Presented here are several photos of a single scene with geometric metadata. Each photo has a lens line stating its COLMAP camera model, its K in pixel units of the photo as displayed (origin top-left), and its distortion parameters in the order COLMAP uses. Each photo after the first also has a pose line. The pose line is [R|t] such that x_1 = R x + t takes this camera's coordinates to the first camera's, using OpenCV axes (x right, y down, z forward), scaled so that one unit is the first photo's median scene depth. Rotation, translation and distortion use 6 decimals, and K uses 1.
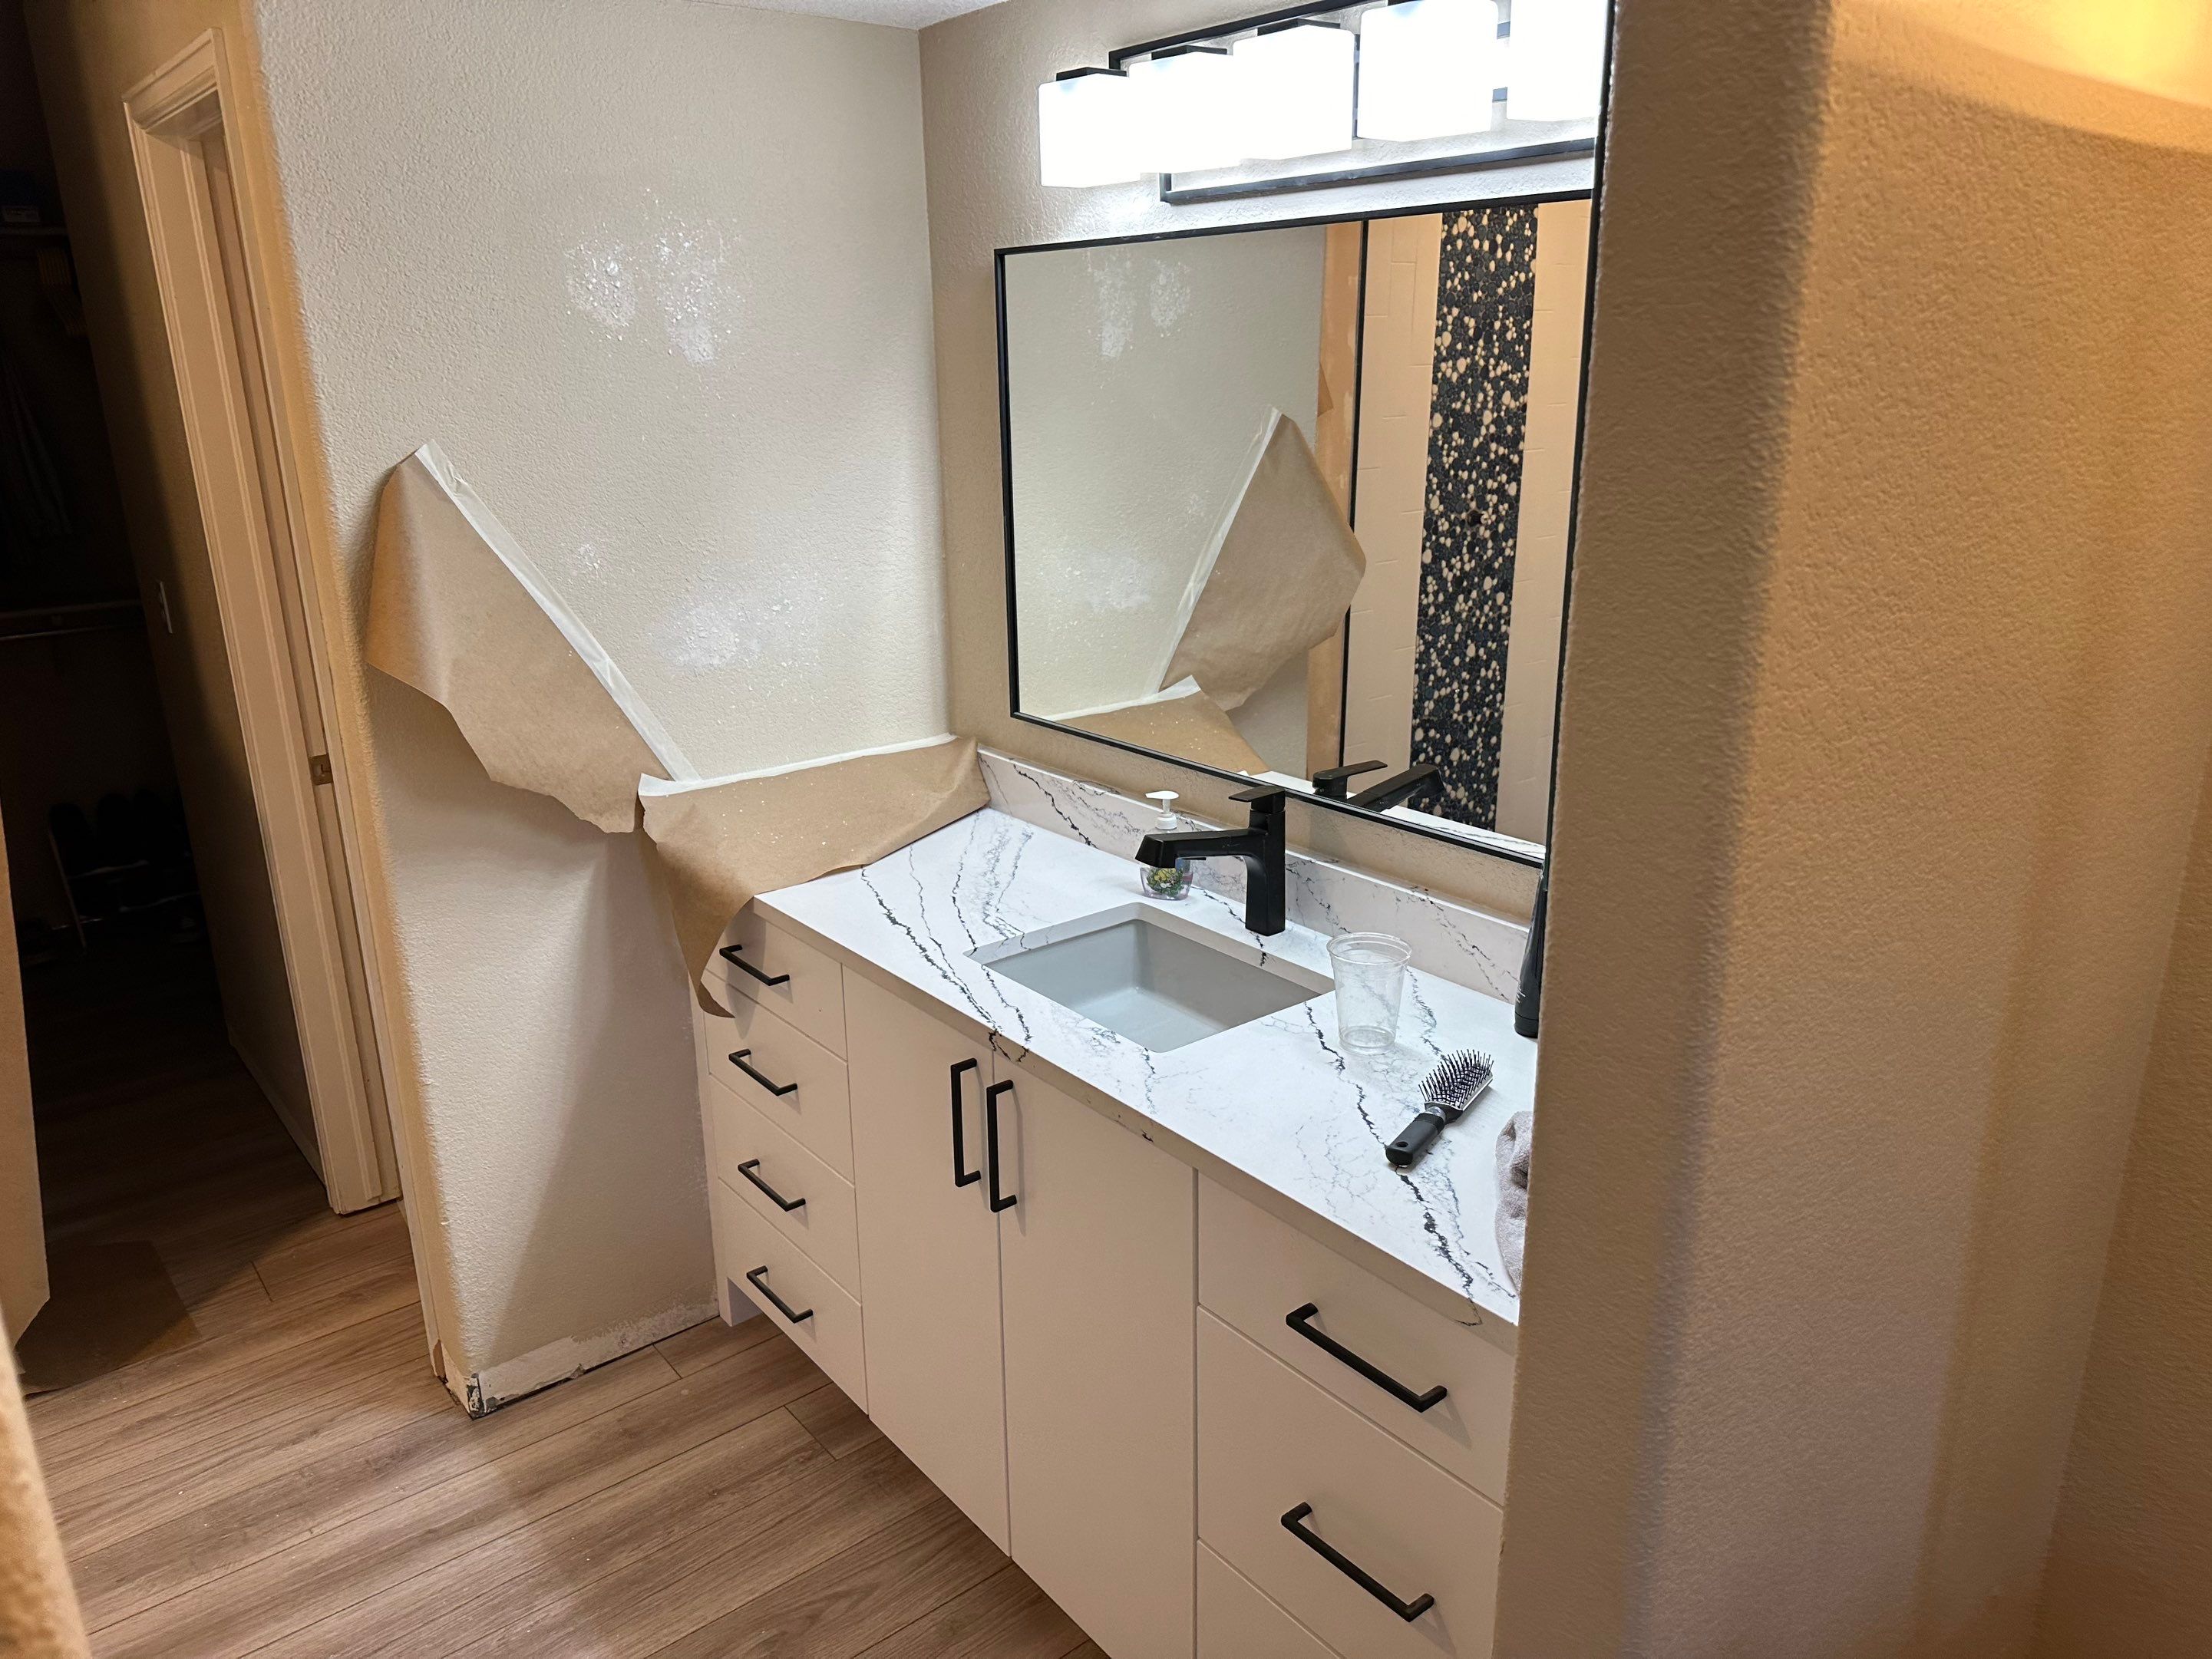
lens RADIAL K [[1564.1, 0, 1106.0], [0, 1564.1, 829.5], [0, 0, 1]] dist [0.032736, -0.002405]
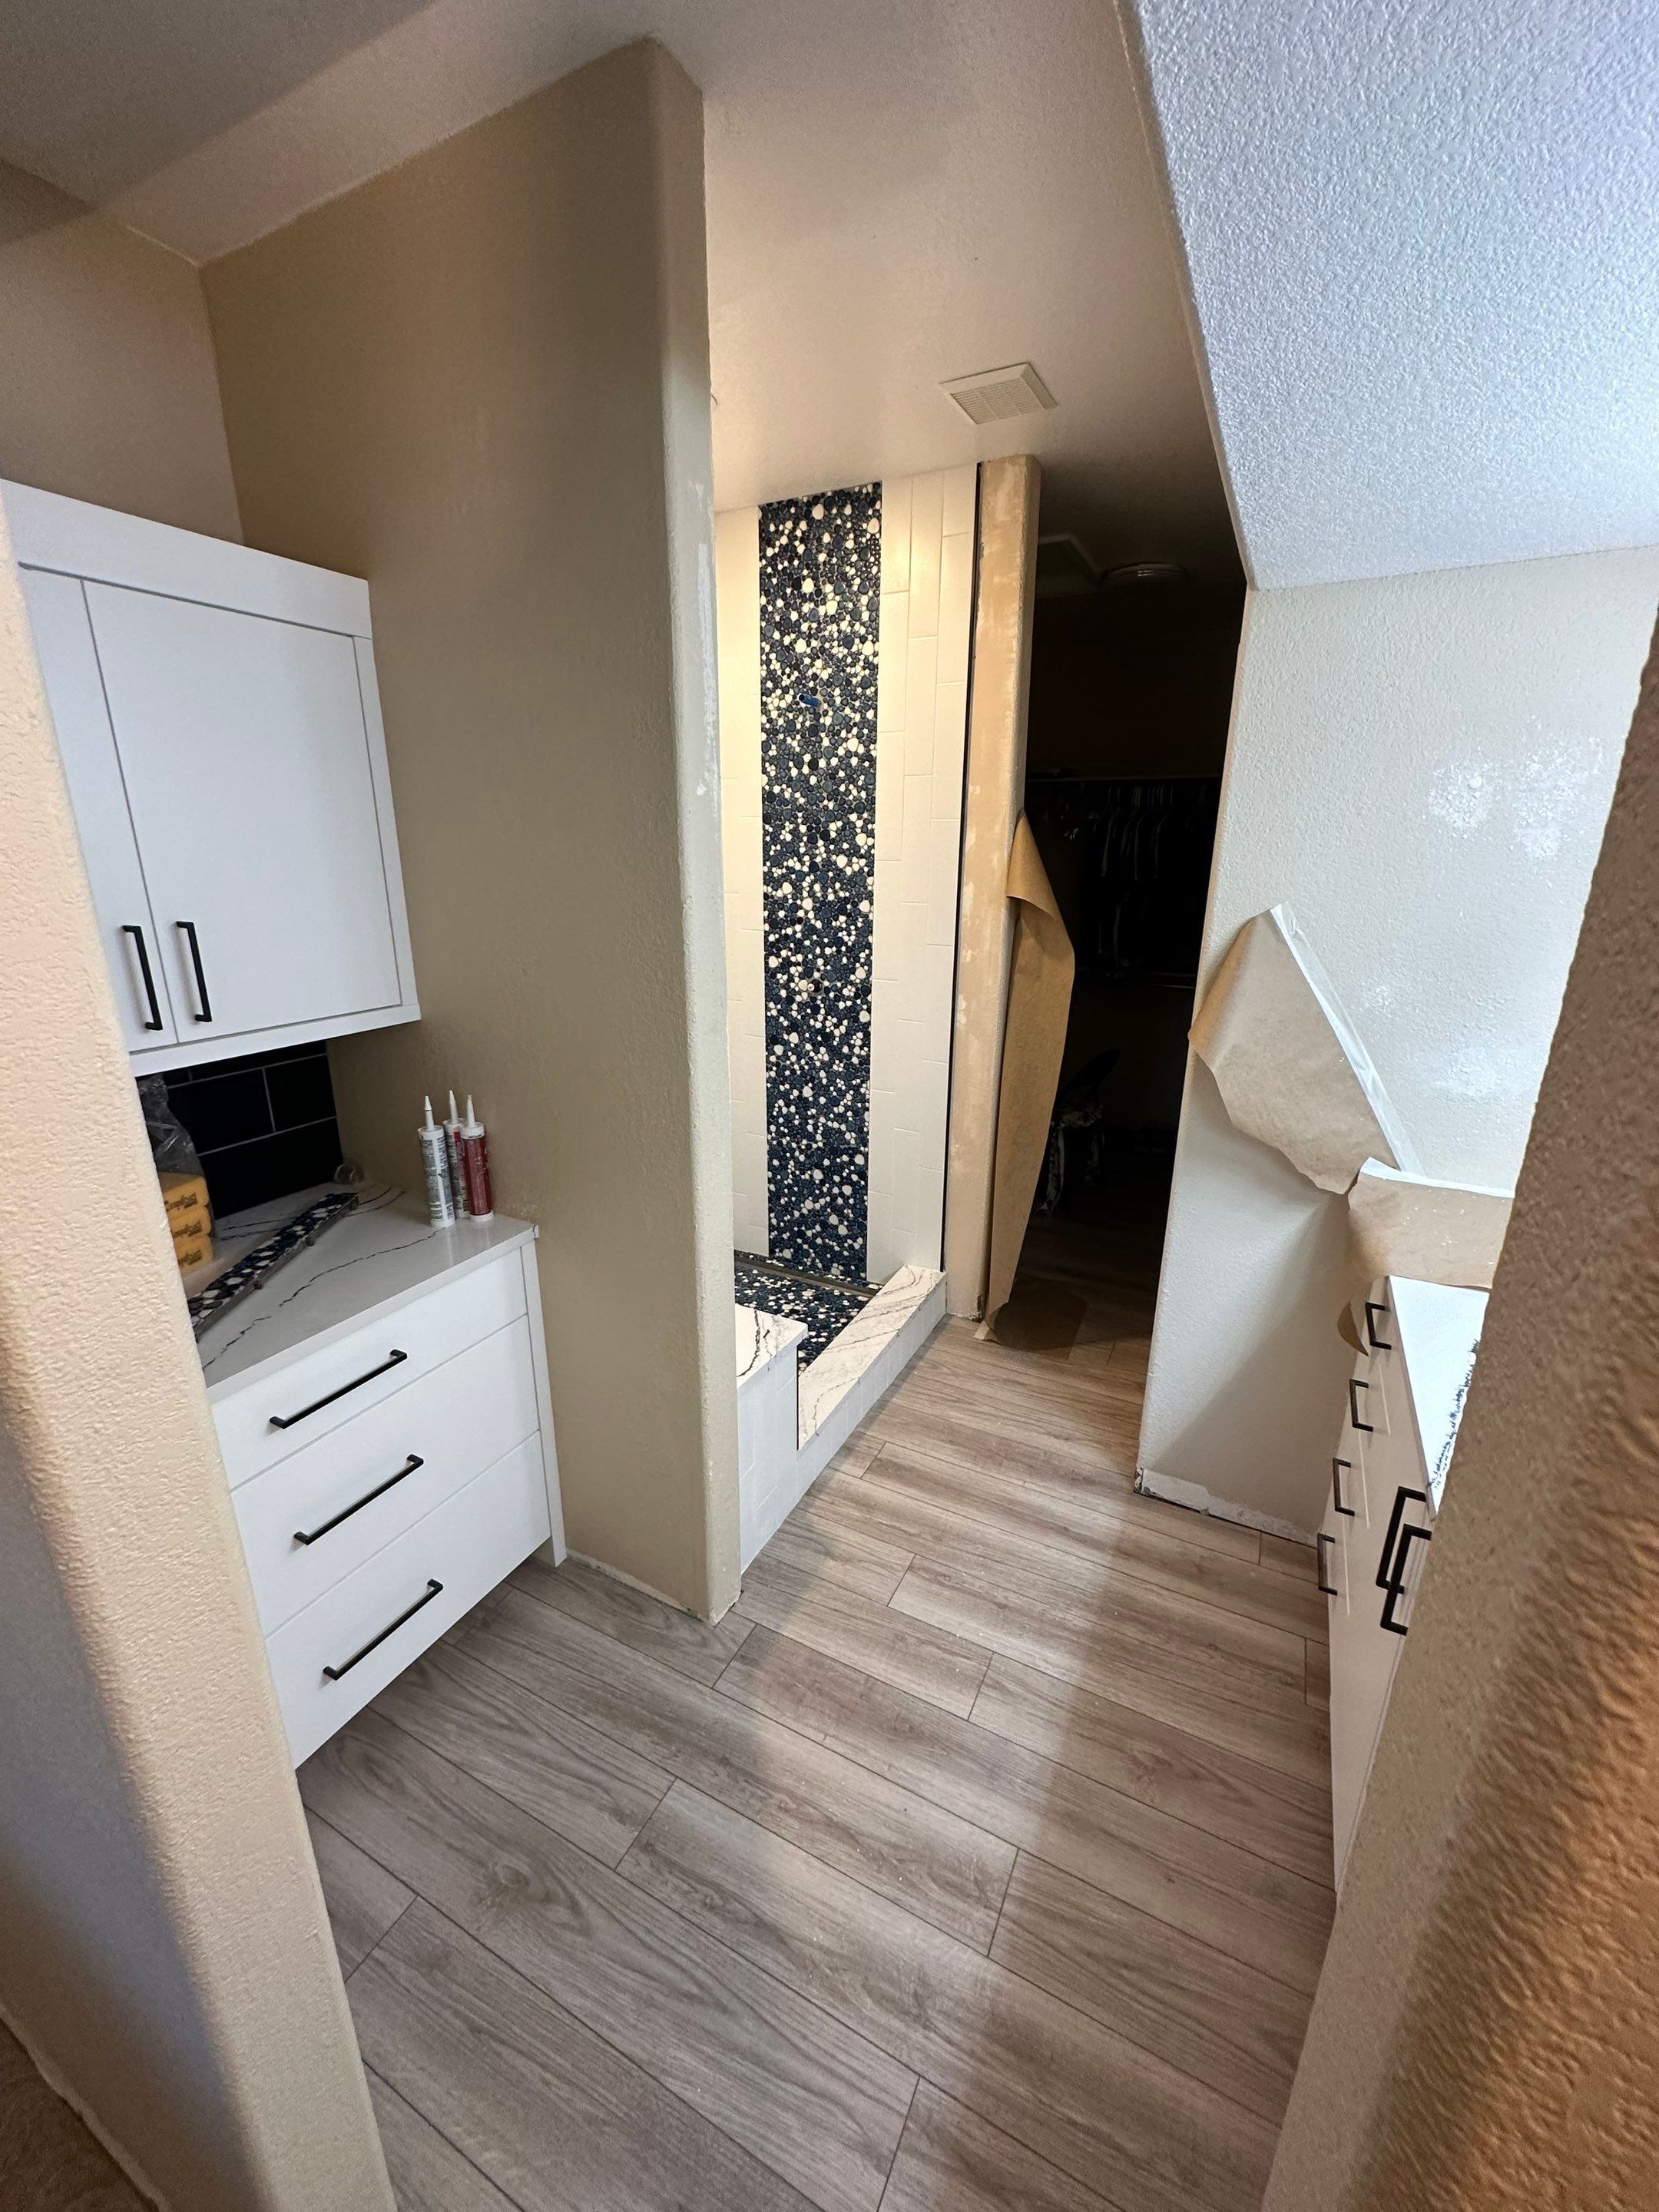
lens RADIAL K [[883.0, 0, 829.5], [0, 883.0, 1106.0], [0, 0, 1]] dist [-0.000626, -0.000187]
pose [[0.410263, 0.282433, -0.867131, 0.161744], [-0.286325, 0.942648, 0.171562, -0.075669], [0.865853, 0.177896, 0.467602, 0.240007]]
